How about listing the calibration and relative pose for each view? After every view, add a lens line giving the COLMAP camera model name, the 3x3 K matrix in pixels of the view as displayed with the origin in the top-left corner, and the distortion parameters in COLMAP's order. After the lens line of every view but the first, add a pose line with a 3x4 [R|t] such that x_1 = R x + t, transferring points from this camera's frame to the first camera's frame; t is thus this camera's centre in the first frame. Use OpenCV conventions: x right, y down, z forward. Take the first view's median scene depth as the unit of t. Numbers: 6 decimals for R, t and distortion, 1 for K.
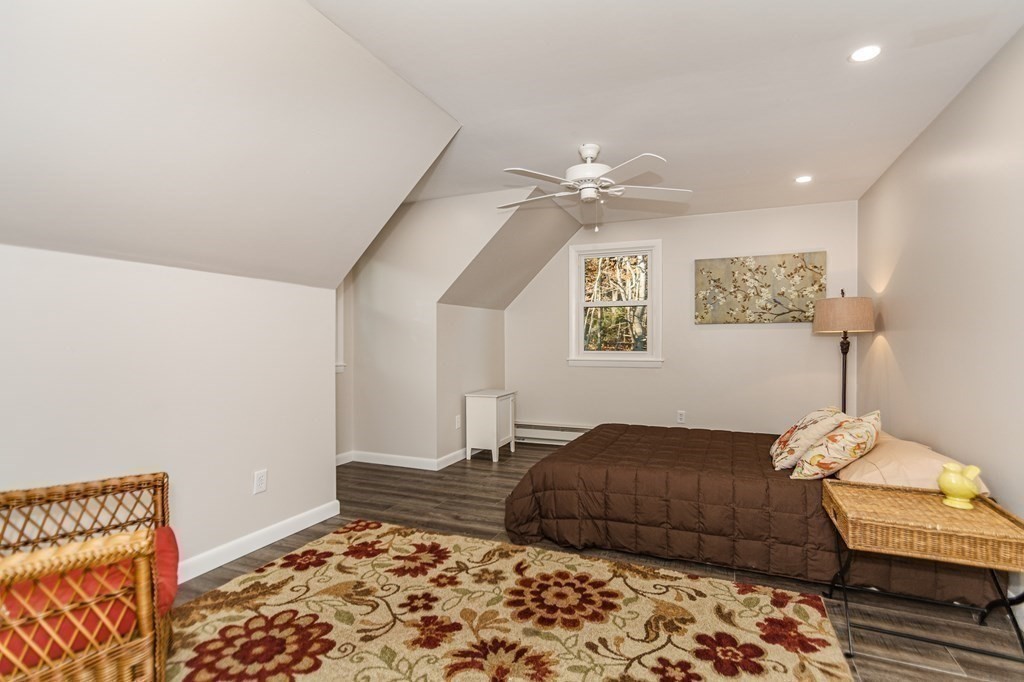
lens RADIAL K [[486.2, 0, 512.0], [0, 486.2, 341.0], [0, 0, 1]] dist [0.000818, 0.000069]
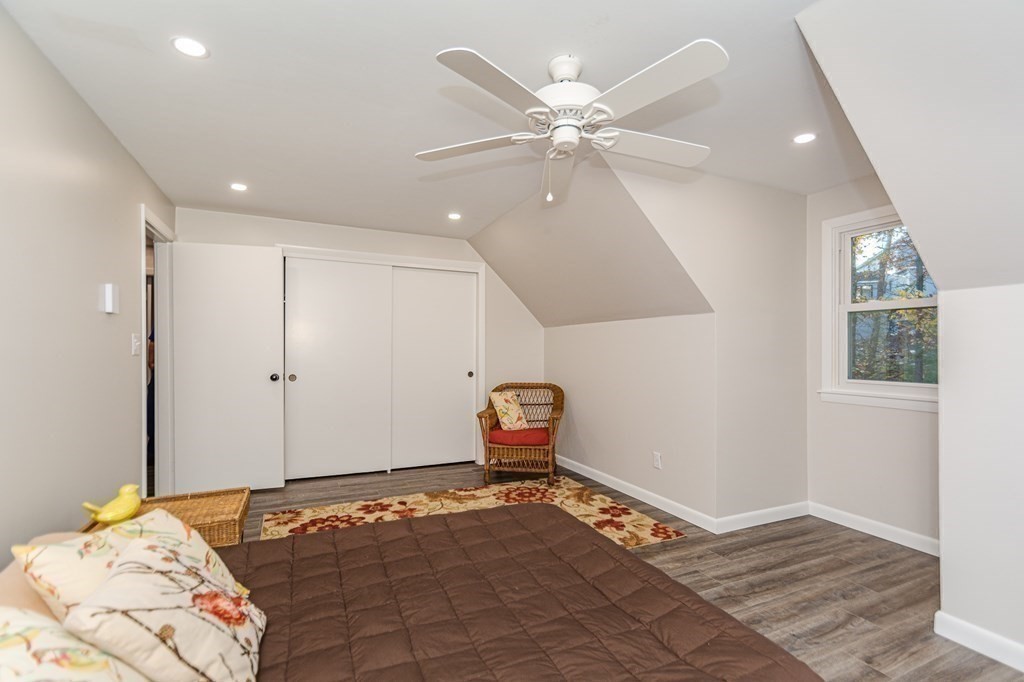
lens RADIAL K [[462.8, 0, 512.1], [0, 462.8, 349.2], [0, 0, 1]] dist [0.002142, 0.000460]
pose [[-0.663074, 0.001557, -0.748552, 0.874609], [0.005267, 0.999983, -0.002585, -0.035925], [0.748535, -0.005657, -0.663071, 1.806761]]
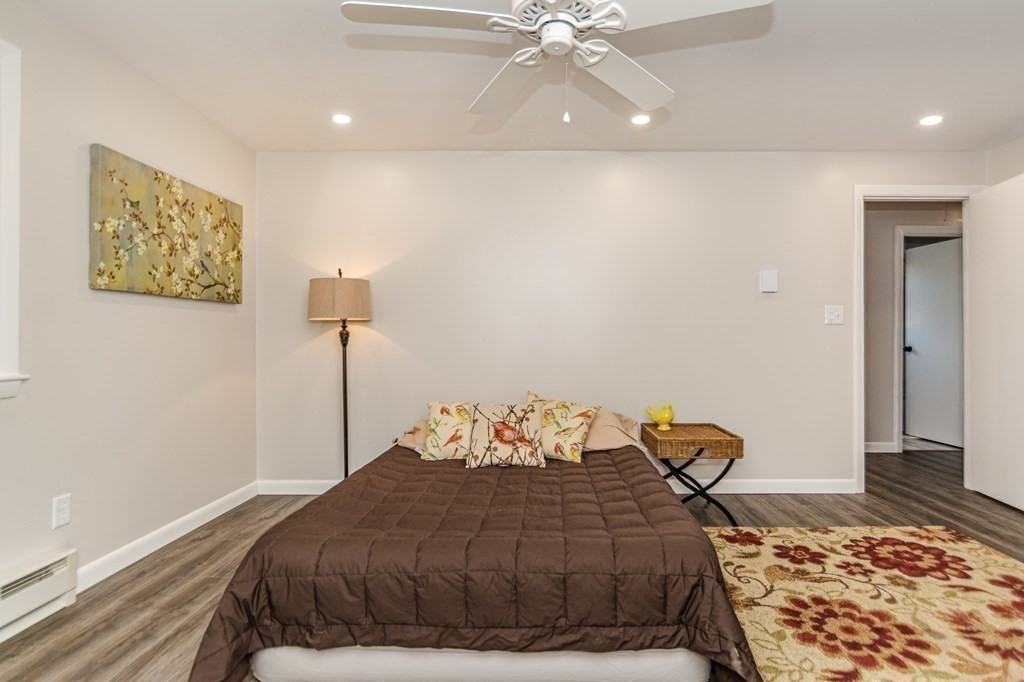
lens RADIAL K [[528.0, 0, 545.2], [0, 528.0, 337.1], [0, 0, 1]] dist [-0.001385, -0.000710]
pose [[-0.407032, 0.001720, 0.913412, -0.468477], [-0.003913, 0.999986, -0.003626, 0.020379], [-0.913405, -0.005050, -0.407020, 1.673136]]
